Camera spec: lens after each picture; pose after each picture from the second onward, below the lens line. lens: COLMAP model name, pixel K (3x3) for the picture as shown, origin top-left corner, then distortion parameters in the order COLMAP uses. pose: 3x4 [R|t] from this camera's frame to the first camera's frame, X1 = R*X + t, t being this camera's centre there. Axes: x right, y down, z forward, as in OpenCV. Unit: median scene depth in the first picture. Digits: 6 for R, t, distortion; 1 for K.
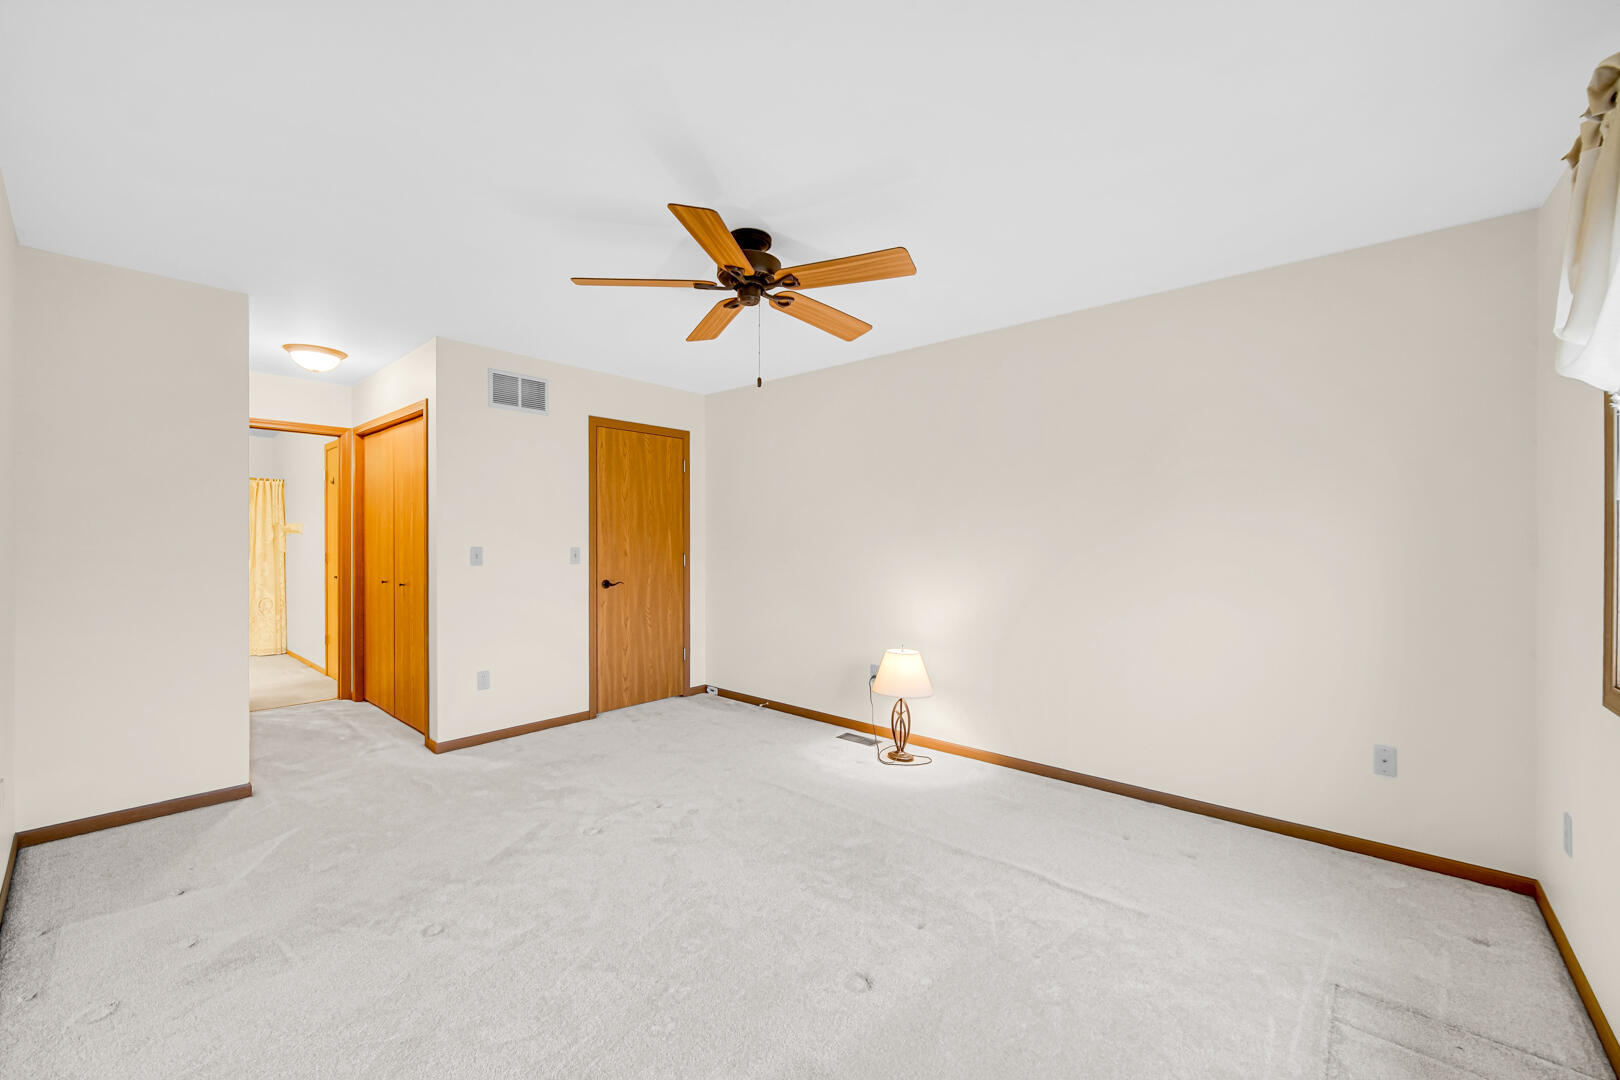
lens RADIAL K [[640.1, 0, 803.1], [0, 640.1, 538.1], [0, 0, 1]] dist [-0.003418, -0.000424]
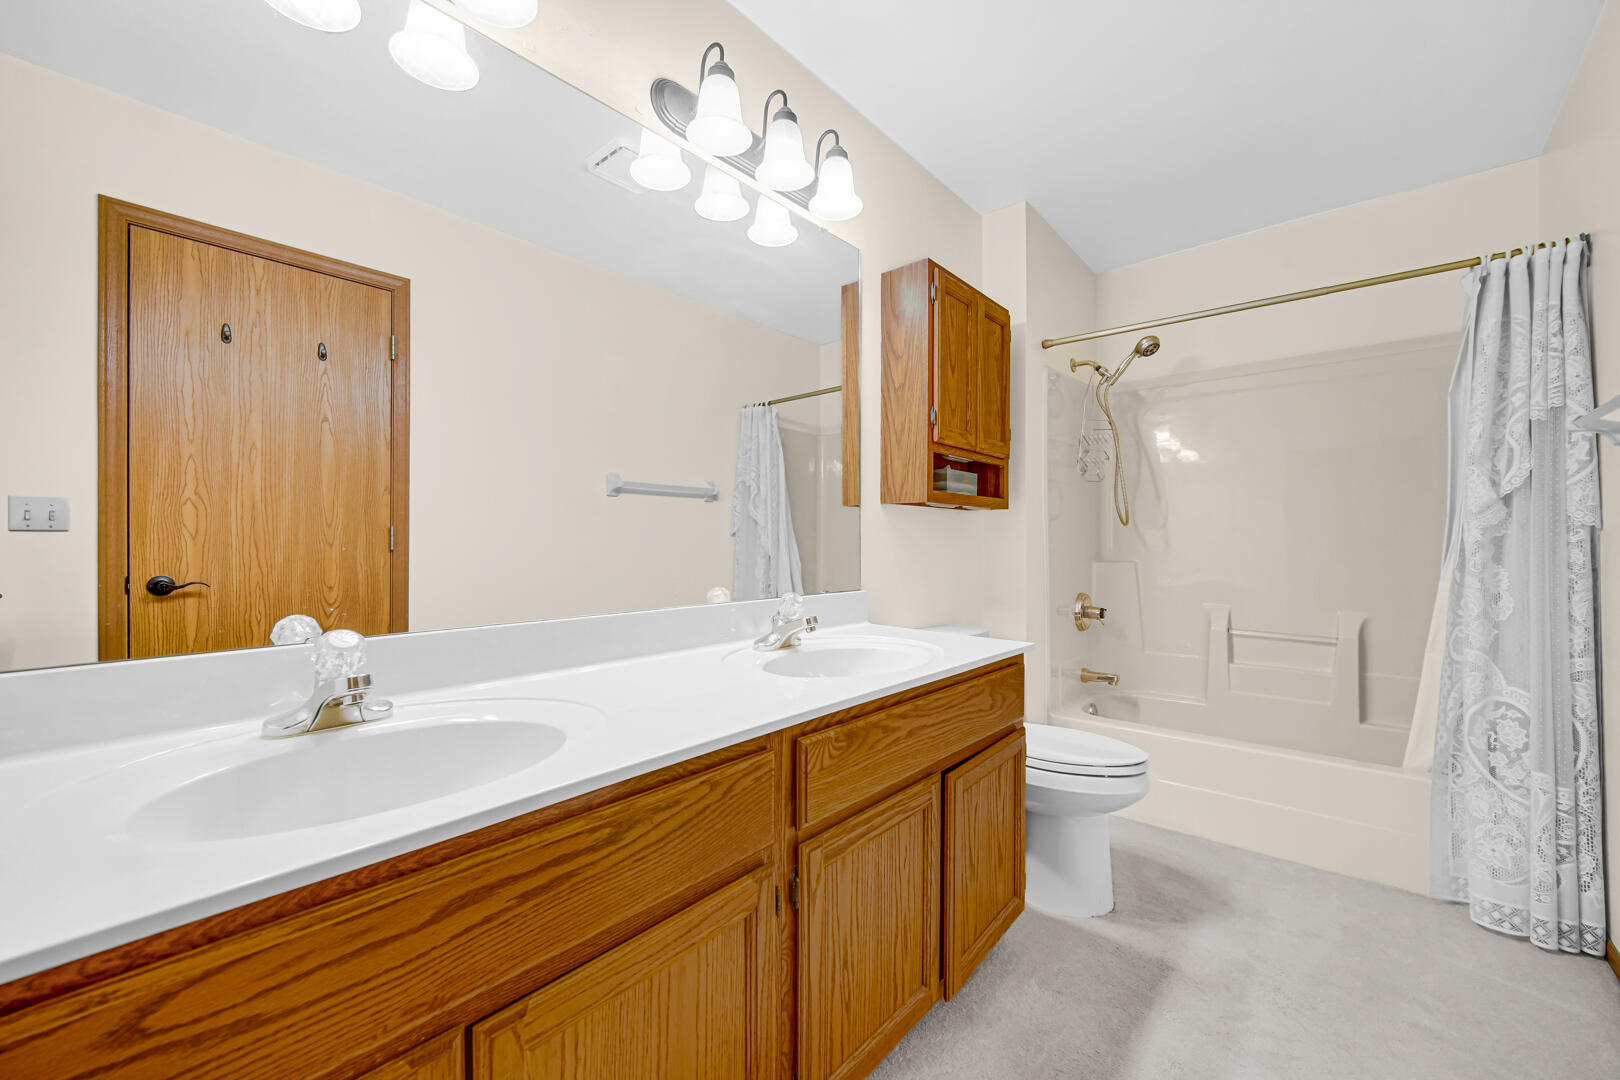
lens RADIAL K [[652.0, 0, 811.3], [0, 652.0, 546.4], [0, 0, 1]] dist [0.000212, 0.000672]
pose [[0.027323, 0.013547, -0.999535, -0.580651], [-0.001800, 0.999907, 0.013503, 0.025471], [0.999625, 0.001431, 0.027345, 0.707857]]
